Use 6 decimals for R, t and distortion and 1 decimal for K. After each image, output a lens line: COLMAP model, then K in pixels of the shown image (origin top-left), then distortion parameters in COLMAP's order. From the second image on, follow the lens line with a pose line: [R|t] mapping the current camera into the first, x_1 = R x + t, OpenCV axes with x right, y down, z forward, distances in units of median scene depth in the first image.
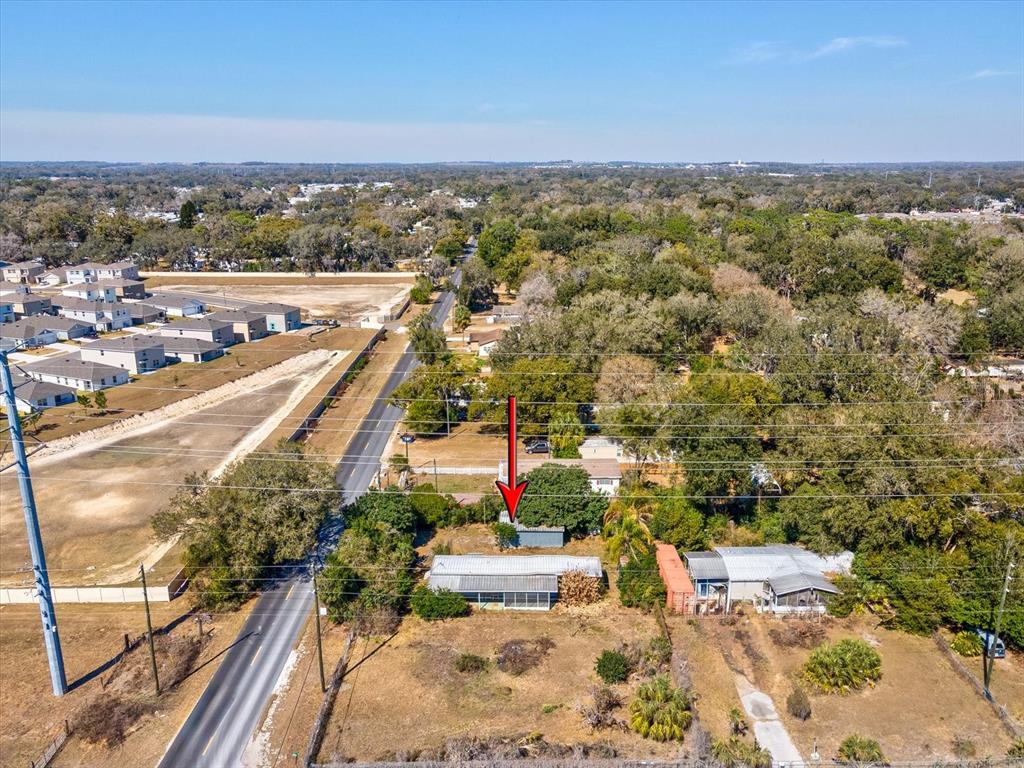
lens RADIAL K [[813.7, 0, 517.3], [0, 813.7, 386.2], [0, 0, 1]] dist [-0.025491, 0.102986]
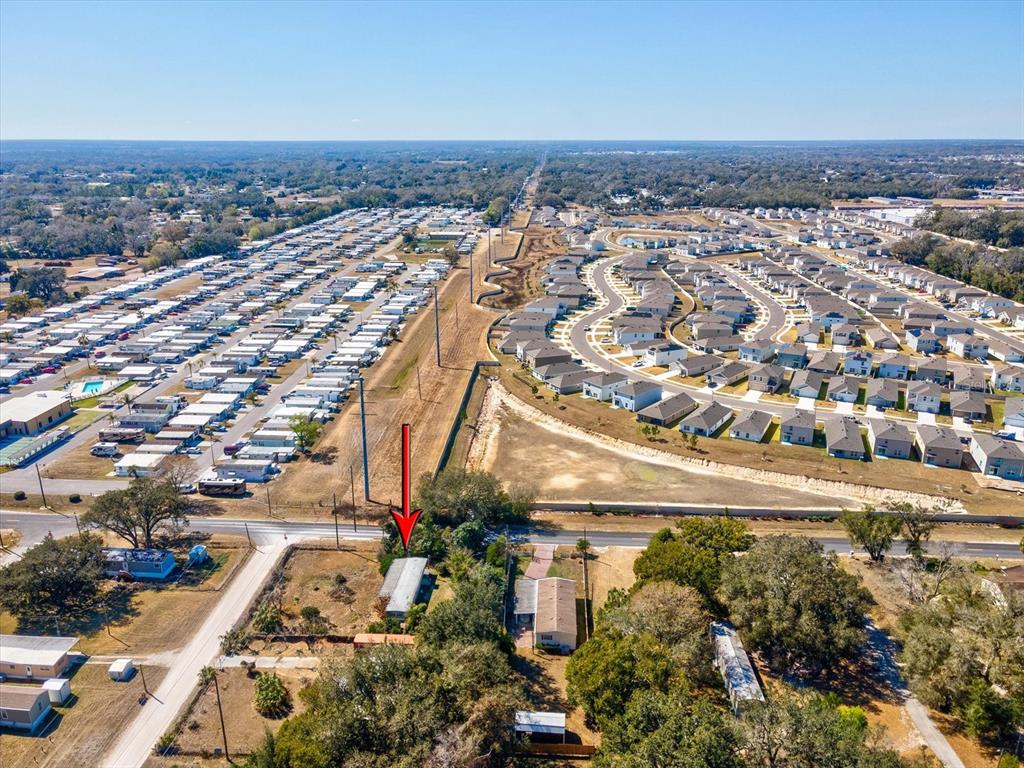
lens RADIAL K [[773.6, 0, 501.1], [0, 773.6, 384.6], [0, 0, 1]] dist [-0.001390, 0.058590]
pose [[-0.068596, 0.305509, -0.949715, 0.909848], [-0.261842, 0.913071, 0.312634, -0.468776], [0.962670, 0.270121, 0.017362, 0.668099]]
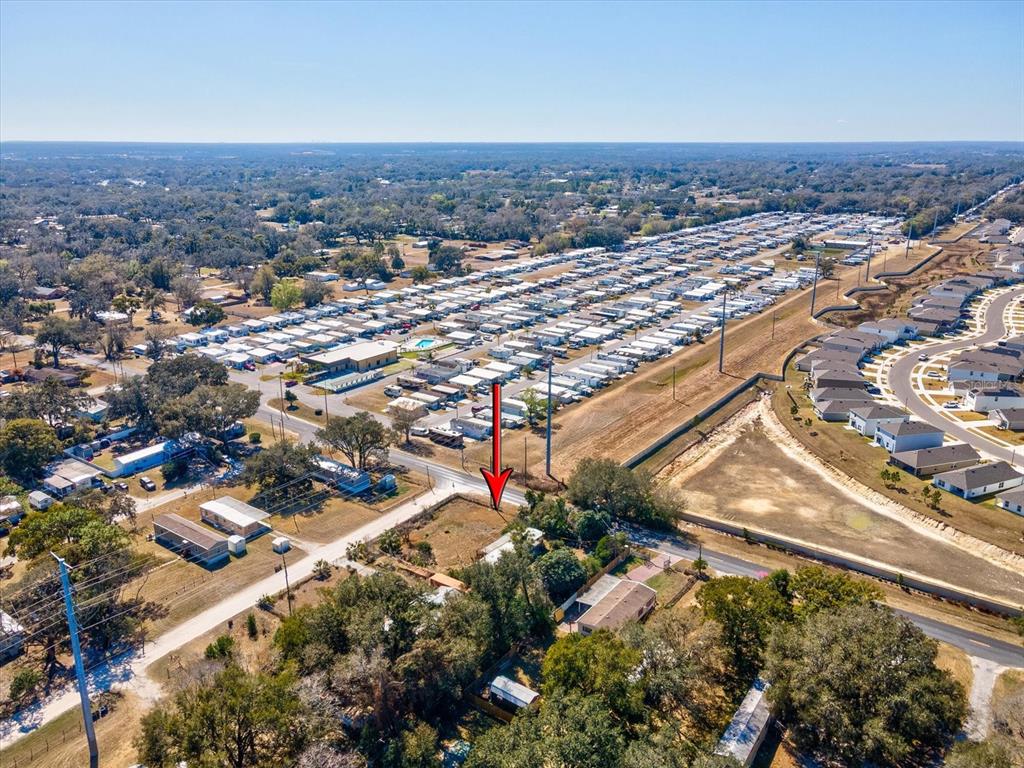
lens RADIAL K [[770.2, 0, 512.0], [0, 770.2, 384.0], [0, 0, 1]] dist [-0.007604, 0.046853]
pose [[-0.587488, 0.246678, -0.770719, 0.814882], [-0.212554, 0.871927, 0.441093, -0.570737], [0.780819, 0.422957, -0.459815, 1.058400]]
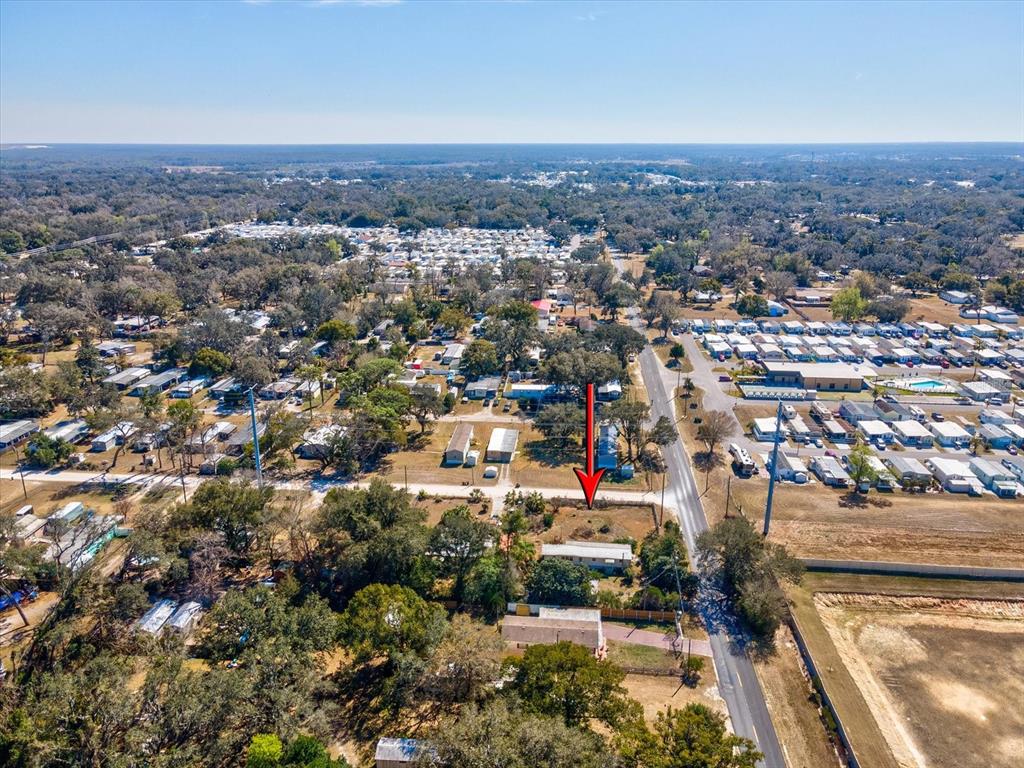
lens RADIAL K [[770.2, 0, 512.0], [0, 770.2, 384.0], [0, 0, 1]] dist [-0.007604, 0.046853]
pose [[-0.995742, -0.025741, 0.088520, 0.015375], [0.026499, 0.839780, 0.542280, -0.690745], [-0.088296, 0.542317, -0.835522, 1.467590]]
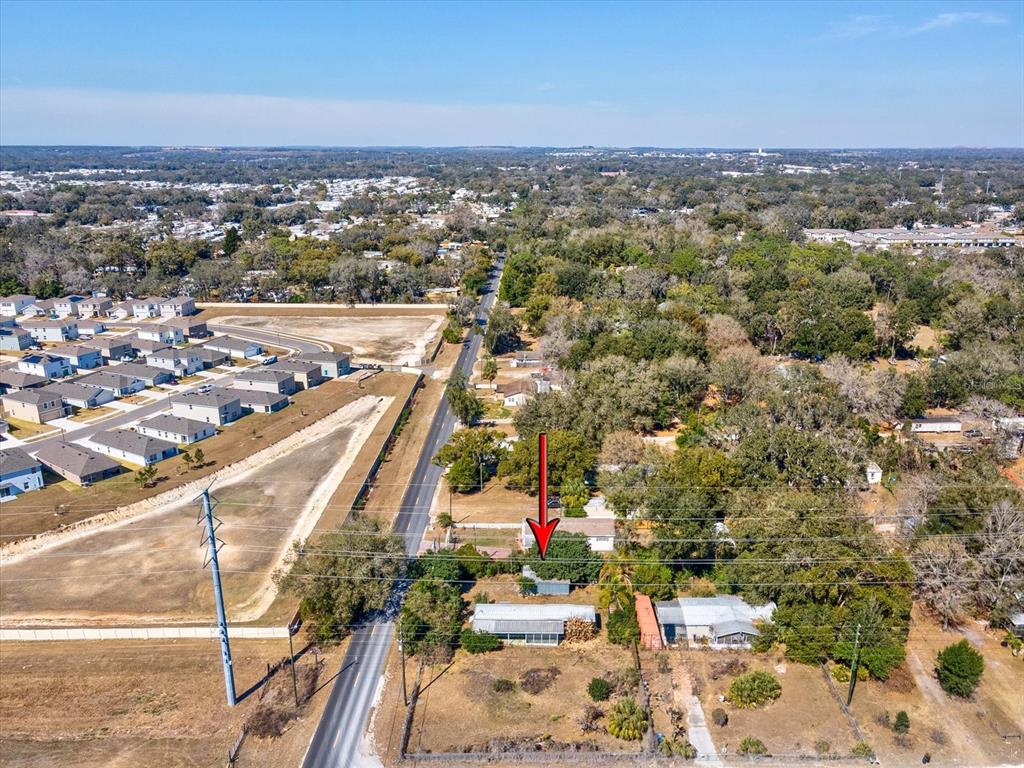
lens RADIAL K [[814.4, 0, 534.2], [0, 814.4, 385.8], [0, 0, 1]] dist [-0.009196, 0.056347]
pose [[0.999983, 0.003089, -0.004952, 0.002350], [-0.002986, 0.999781, 0.020690, -0.127330], [0.005015, -0.020675, 0.999774, -0.253709]]
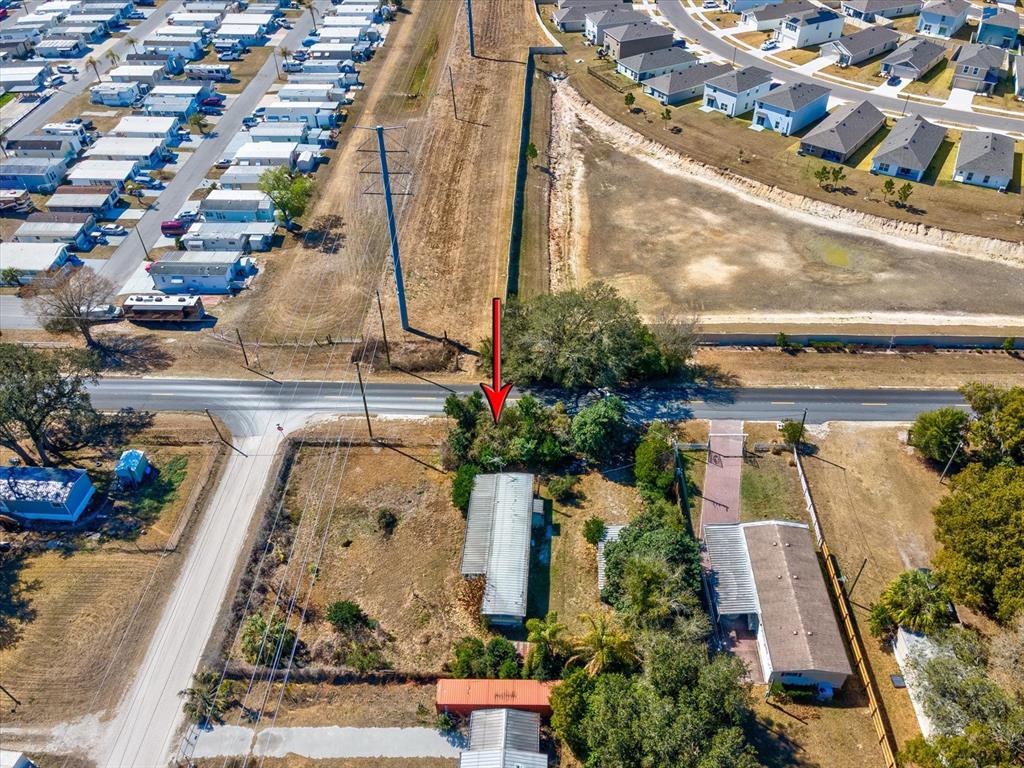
lens RADIAL K [[785.5, 0, 519.7], [0, 785.5, 385.0], [0, 0, 1]] dist [-0.019751, 0.077631]
pose [[-0.037069, 0.663741, -0.747044, 0.367995], [-0.251031, 0.717401, 0.649860, -0.332973], [0.967269, 0.211621, 0.140026, 0.535286]]
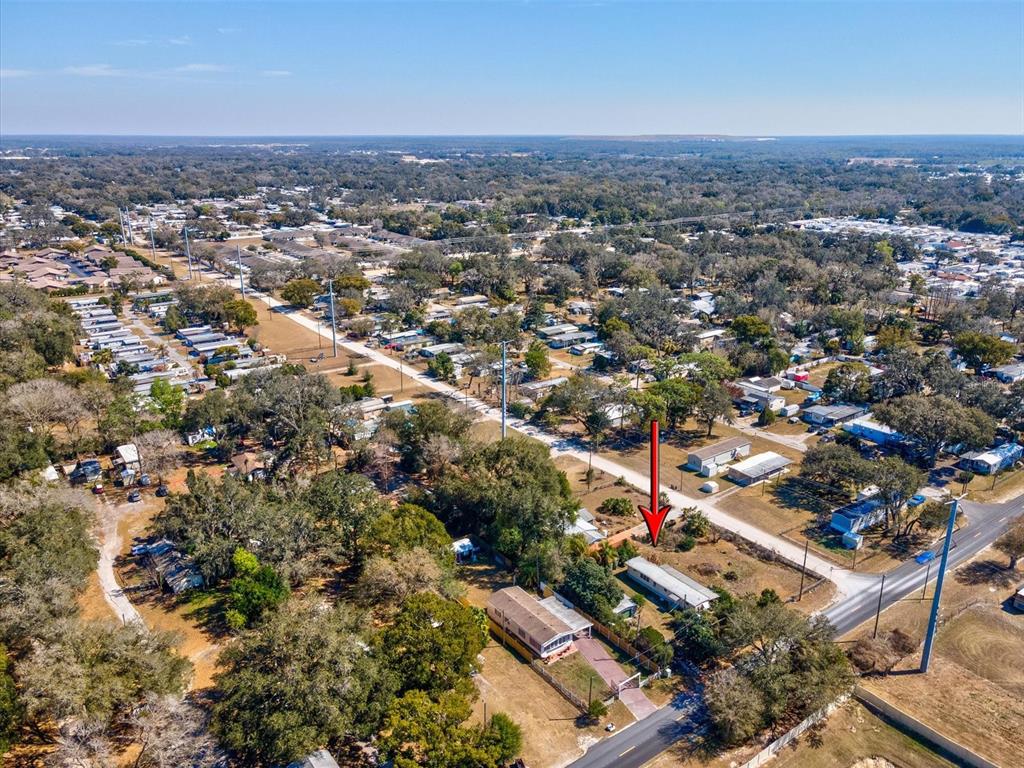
lens RADIAL K [[770.2, 0, 512.0], [0, 770.2, 384.0], [0, 0, 1]] dist [-0.007604, 0.046853]
pose [[-0.588188, -0.248394, 0.769633, -0.628813], [0.217139, 0.868213, 0.446157, -0.616824], [-0.779029, 0.429541, -0.456736, 1.173984]]
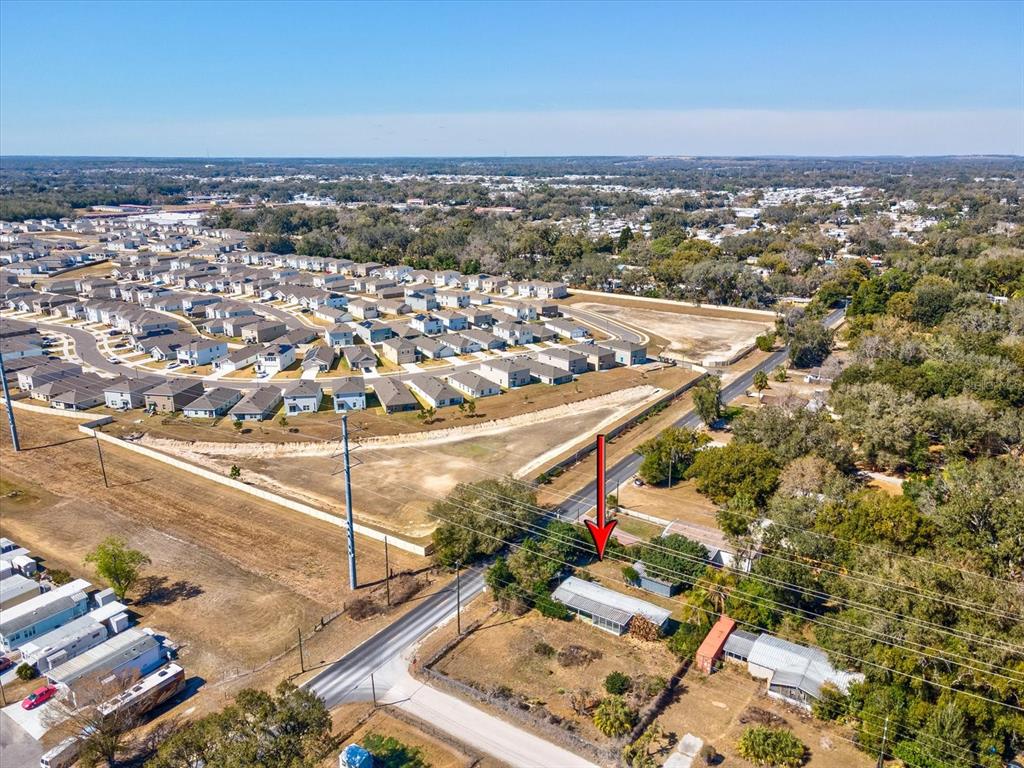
lens RADIAL K [[770.2, 0, 512.0], [0, 770.2, 384.0], [0, 0, 1]] dist [-0.007604, 0.046853]
pose [[0.828283, 0.162635, -0.536187, 0.336196], [-0.150251, 0.986369, 0.067082, -0.144880], [0.539788, 0.025000, 0.841430, -0.174902]]
